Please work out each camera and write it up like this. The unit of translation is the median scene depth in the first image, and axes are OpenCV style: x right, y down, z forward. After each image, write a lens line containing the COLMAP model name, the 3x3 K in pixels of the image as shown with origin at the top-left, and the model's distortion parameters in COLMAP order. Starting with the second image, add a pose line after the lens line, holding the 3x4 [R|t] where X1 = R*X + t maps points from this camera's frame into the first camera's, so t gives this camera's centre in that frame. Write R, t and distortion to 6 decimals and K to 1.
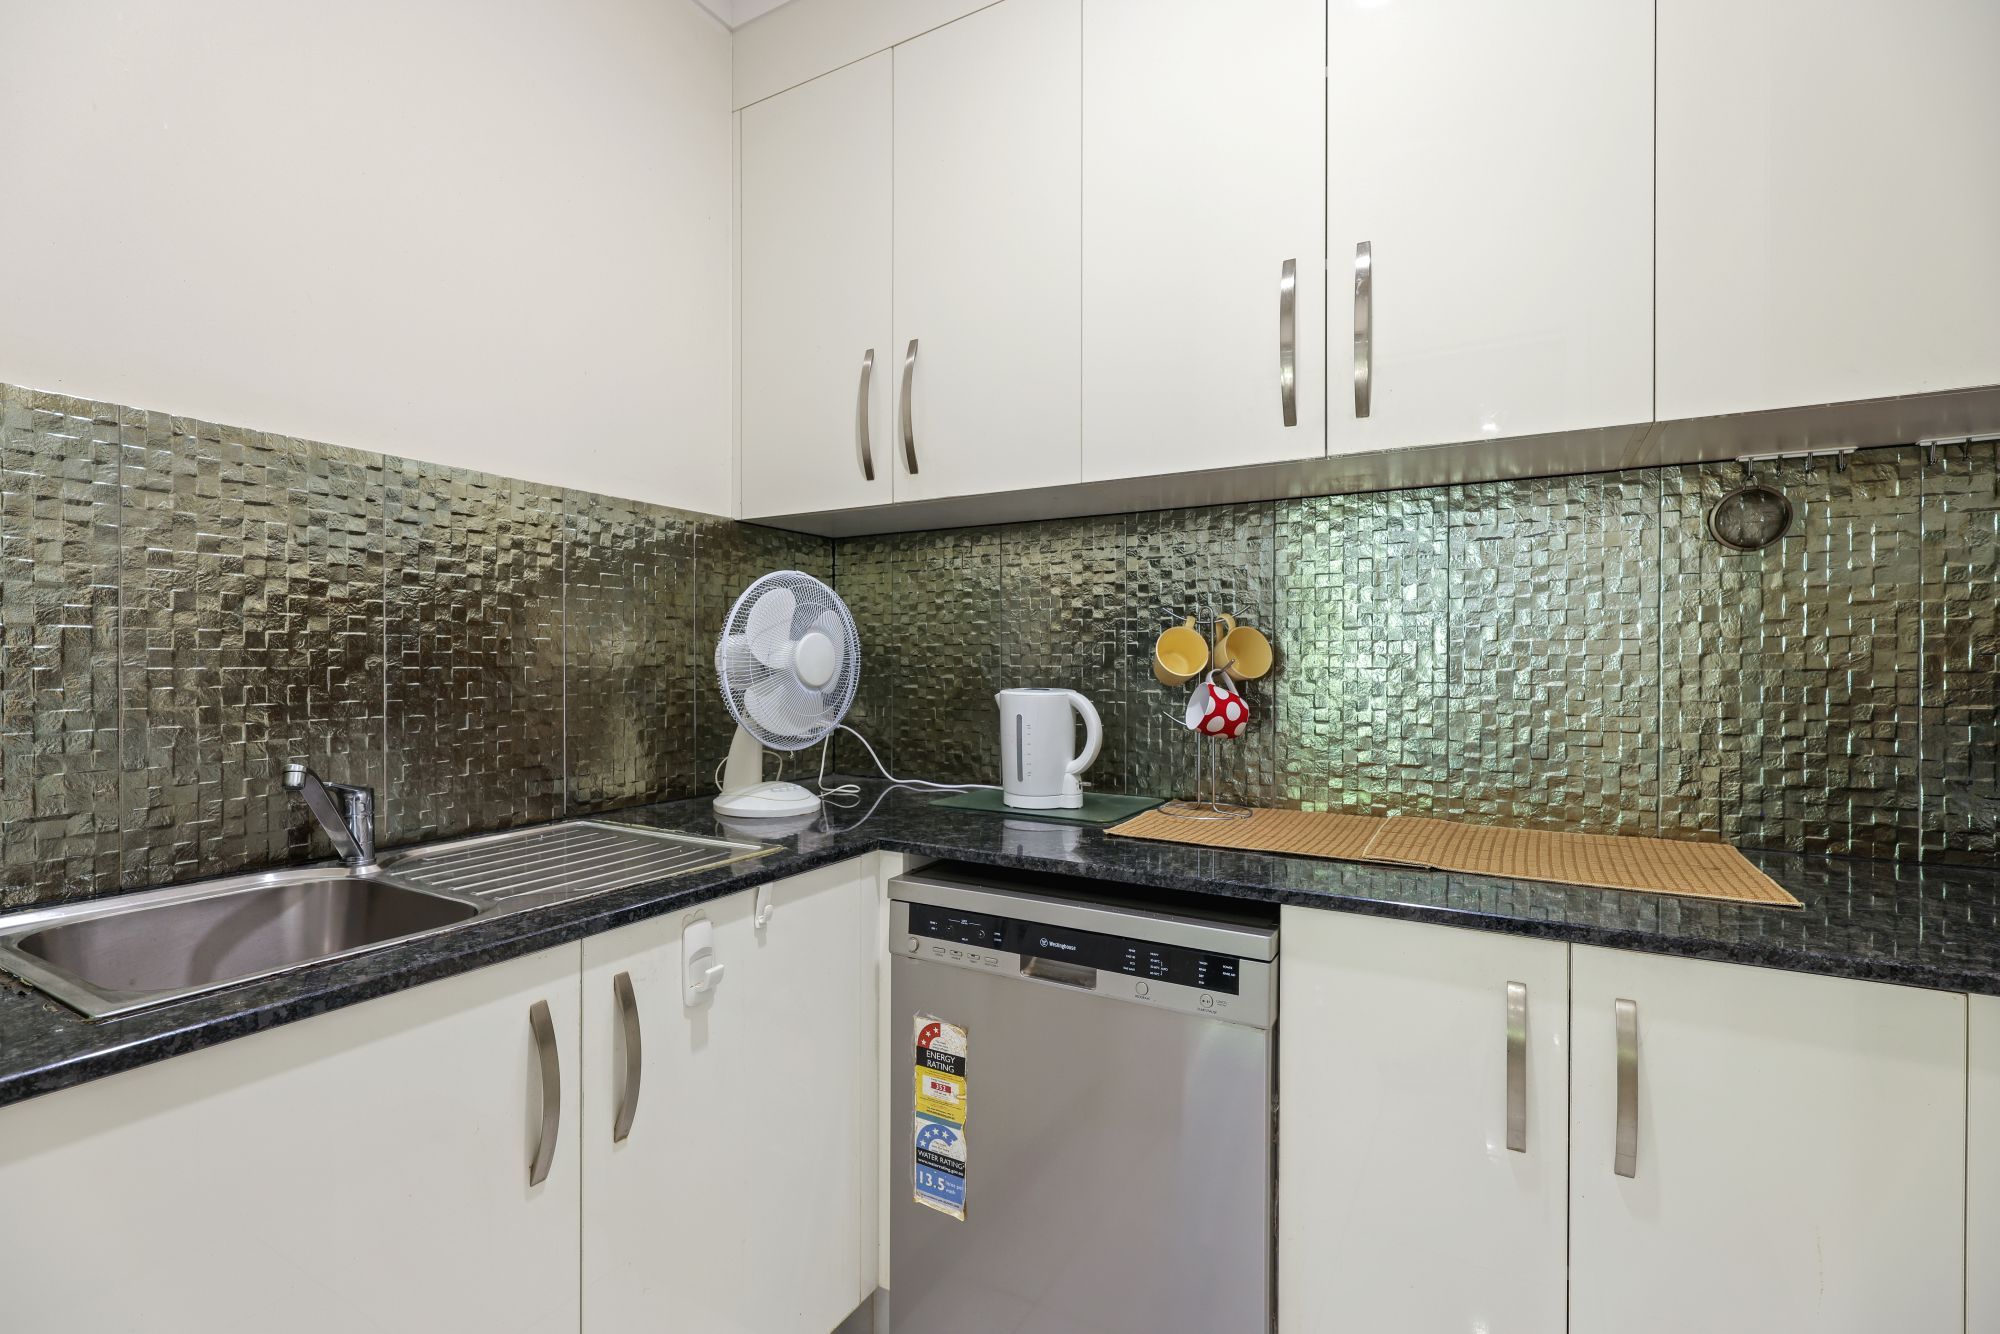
lens RADIAL K [[899.6, 0, 1000.0], [0, 899.6, 667.0], [0, 0, 1]] dist [-0.000230, 0.000022]
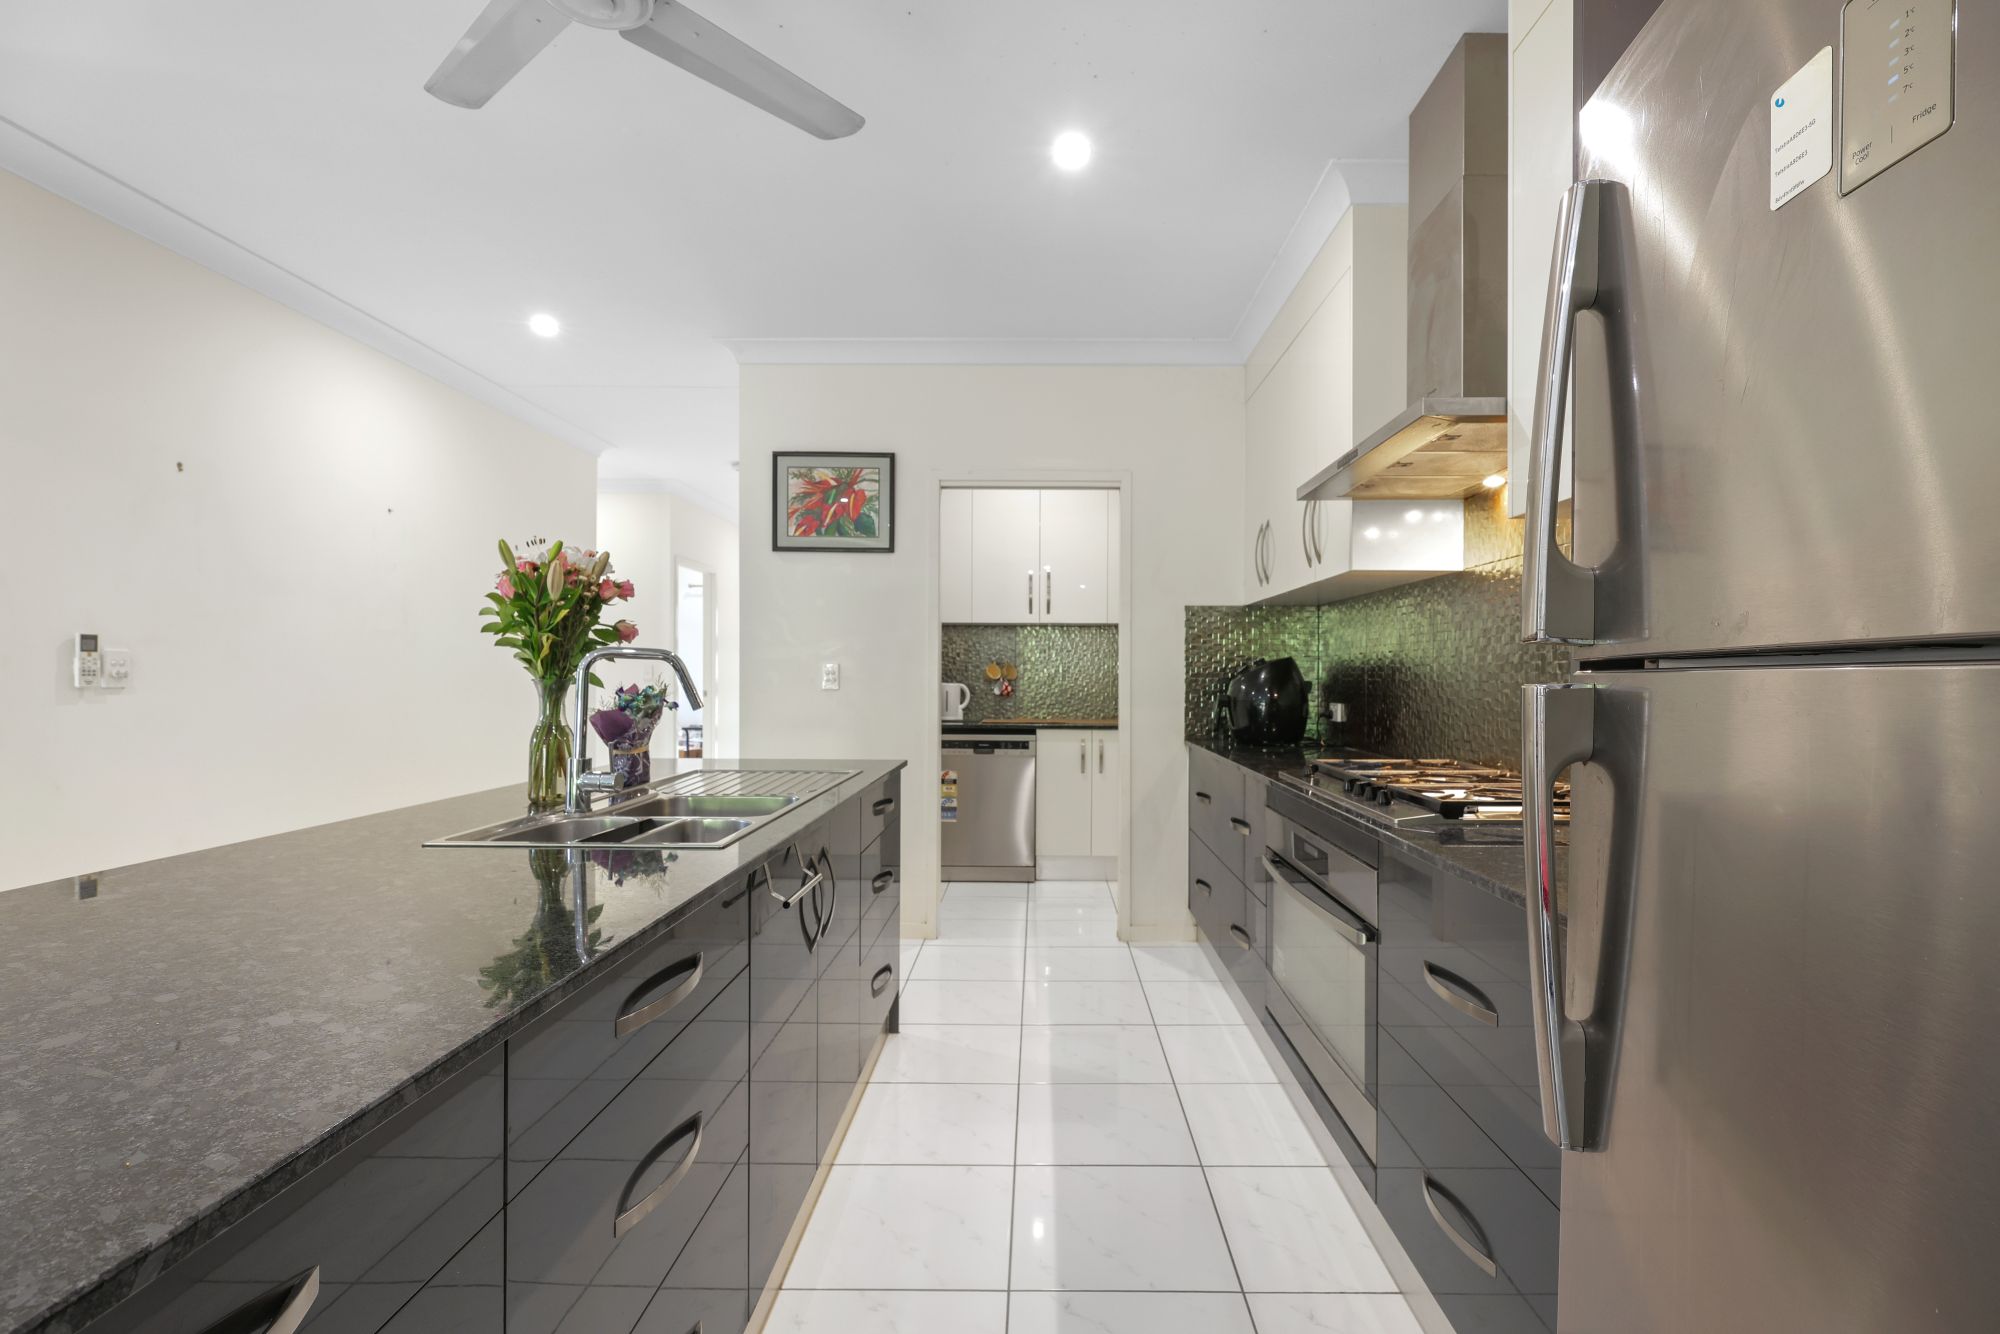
lens RADIAL K [[932.9, 0, 1000.0], [0, 932.9, 667.0], [0, 0, 1]] dist [0.000138, -0.000001]
pose [[0.886643, 0.007297, 0.462397, -1.735112], [-0.001366, 0.999912, -0.013159, 0.015307], [-0.462453, 0.011036, 0.886575, -2.628621]]
